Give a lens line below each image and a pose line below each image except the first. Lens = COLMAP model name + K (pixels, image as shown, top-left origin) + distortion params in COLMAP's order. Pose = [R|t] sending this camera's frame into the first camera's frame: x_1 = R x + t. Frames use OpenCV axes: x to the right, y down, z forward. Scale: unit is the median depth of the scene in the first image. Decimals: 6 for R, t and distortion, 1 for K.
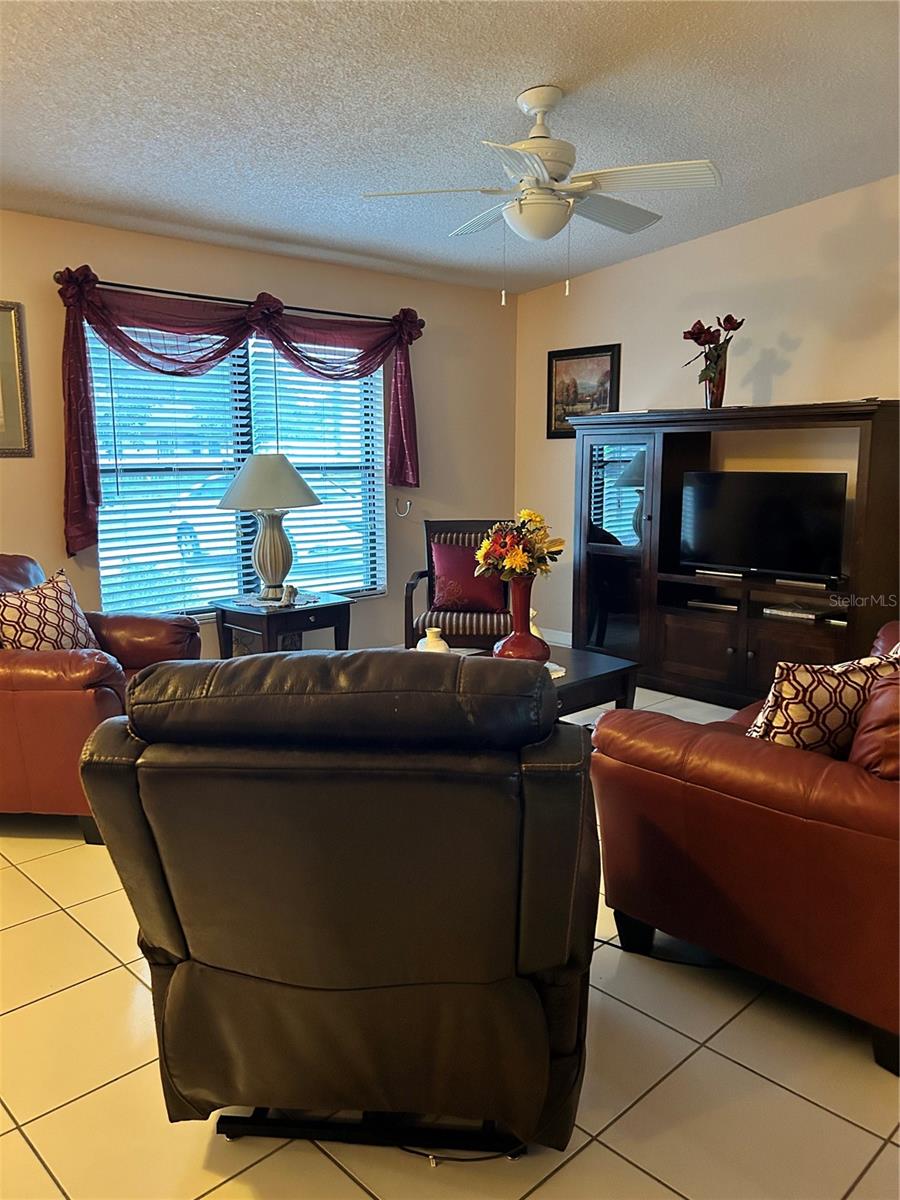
lens RADIAL K [[908.2, 0, 443.1], [0, 908.2, 601.9], [0, 0, 1]] dist [0.060918, -0.056682]
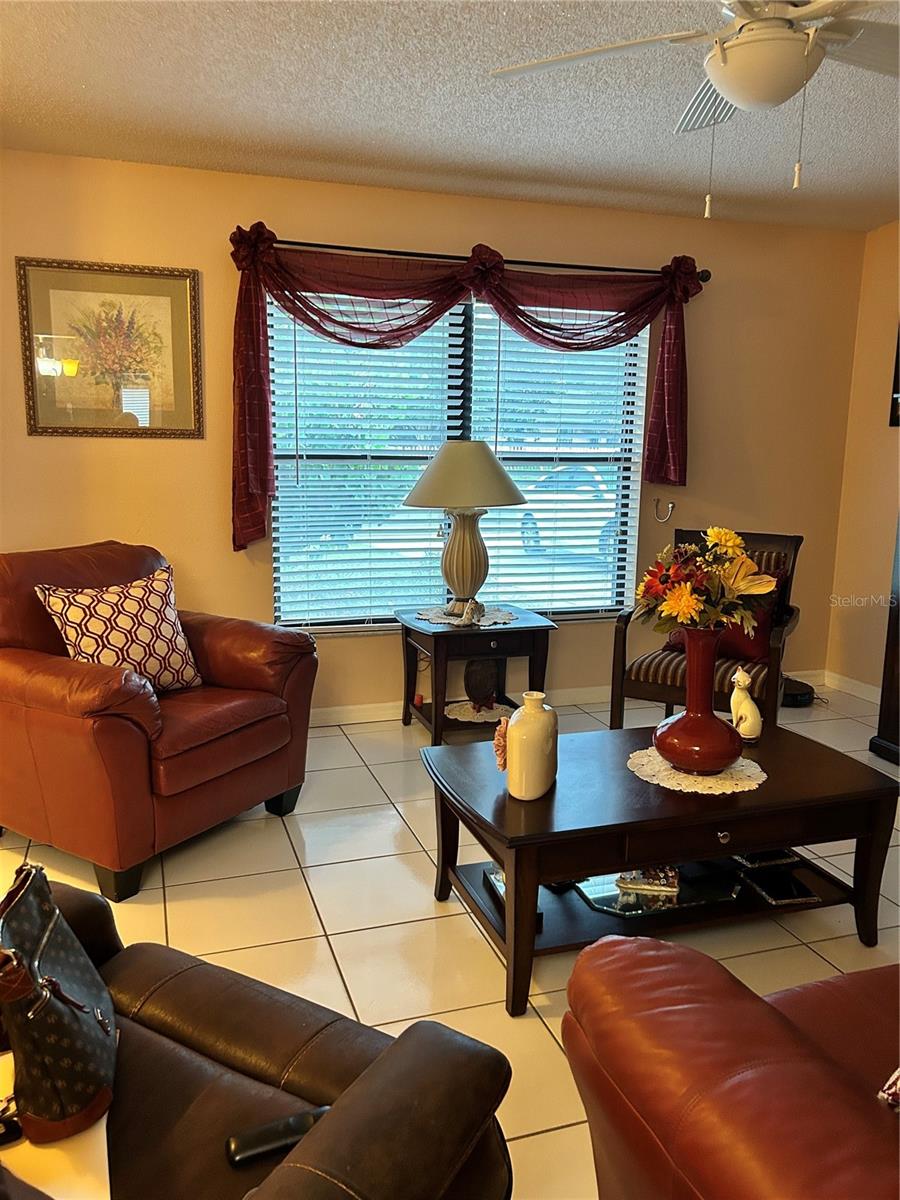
lens RADIAL K [[908.2, 0, 441.5], [0, 908.2, 597.9], [0, 0, 1]] dist [0.060918, -0.056682]
pose [[0.904169, 0.089388, -0.417717, 0.143758], [-0.087075, 0.995897, 0.024635, -0.037318], [0.418206, 0.014098, 0.908243, 0.237457]]
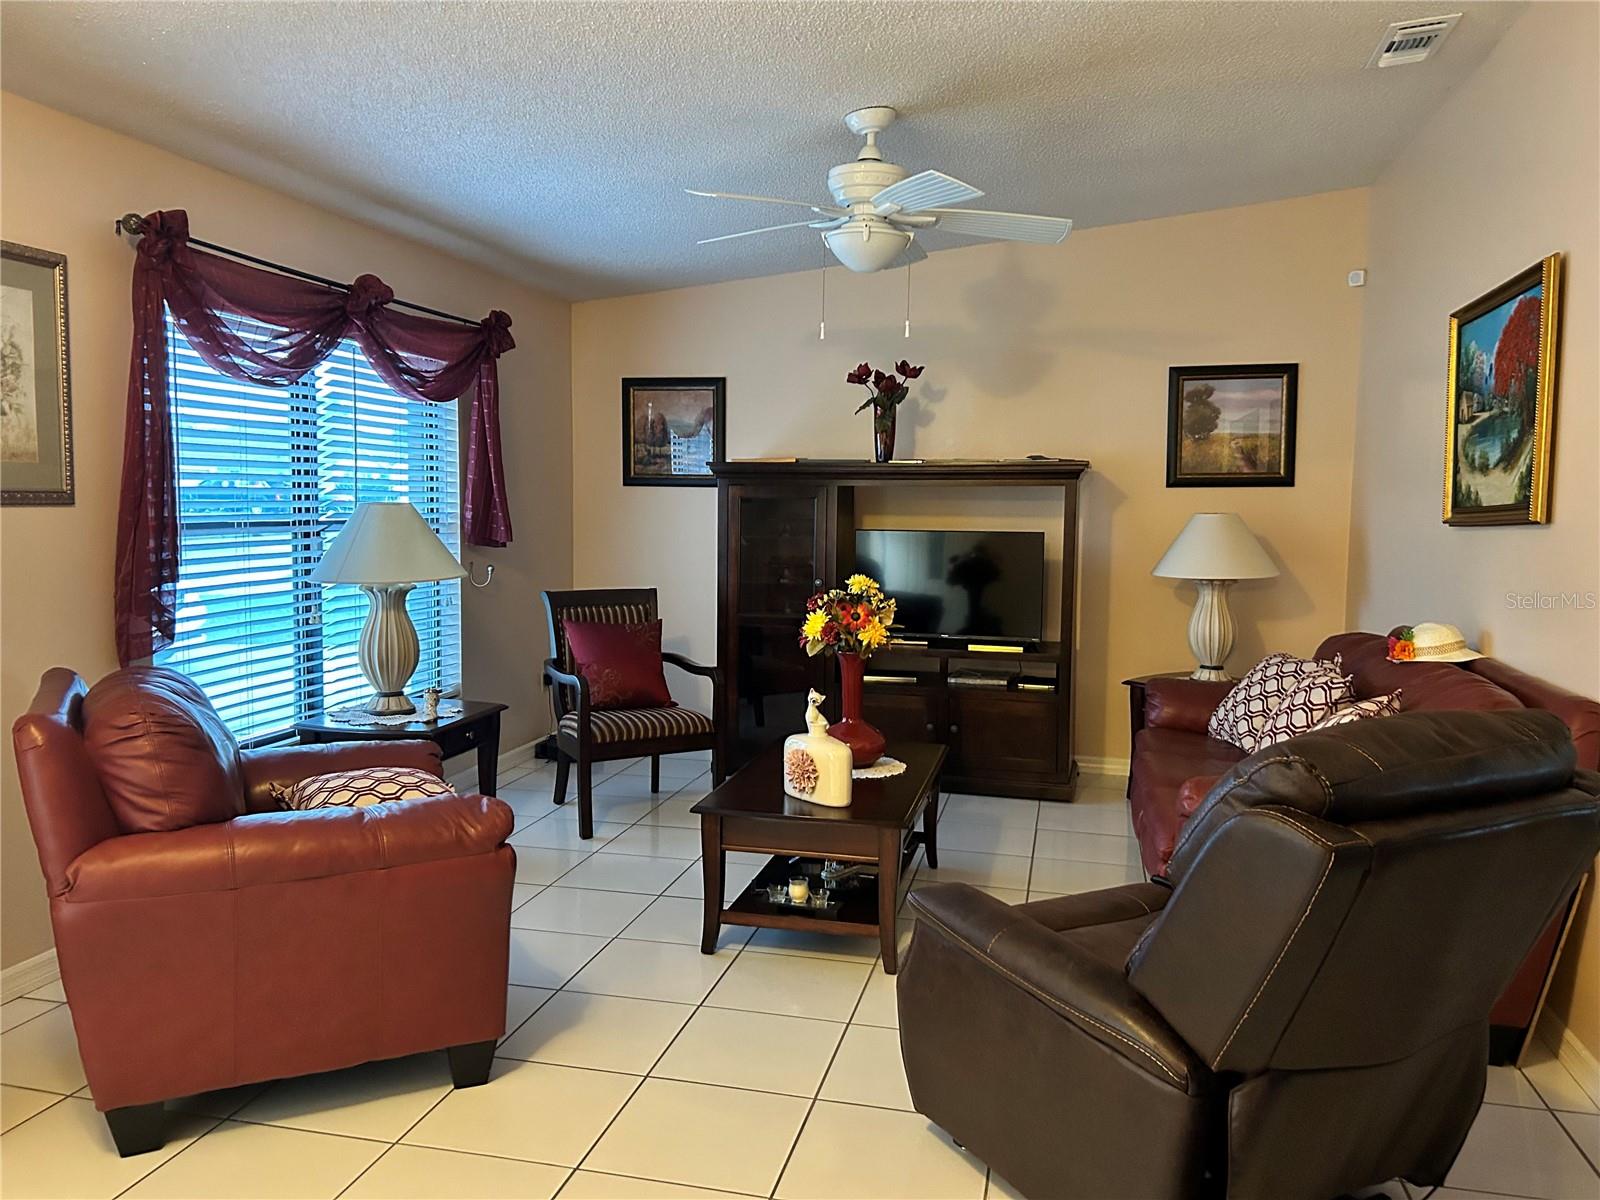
lens RADIAL K [[1211.0, 0, 798.4], [0, 1211.0, 604.7], [0, 0, 1]] dist [0.060918, -0.056682]
pose [[0.835215, -0.032777, 0.548945, -0.433625], [0.073470, 0.995924, -0.052318, -0.013211], [-0.544993, 0.084028, 0.834219, 0.061831]]
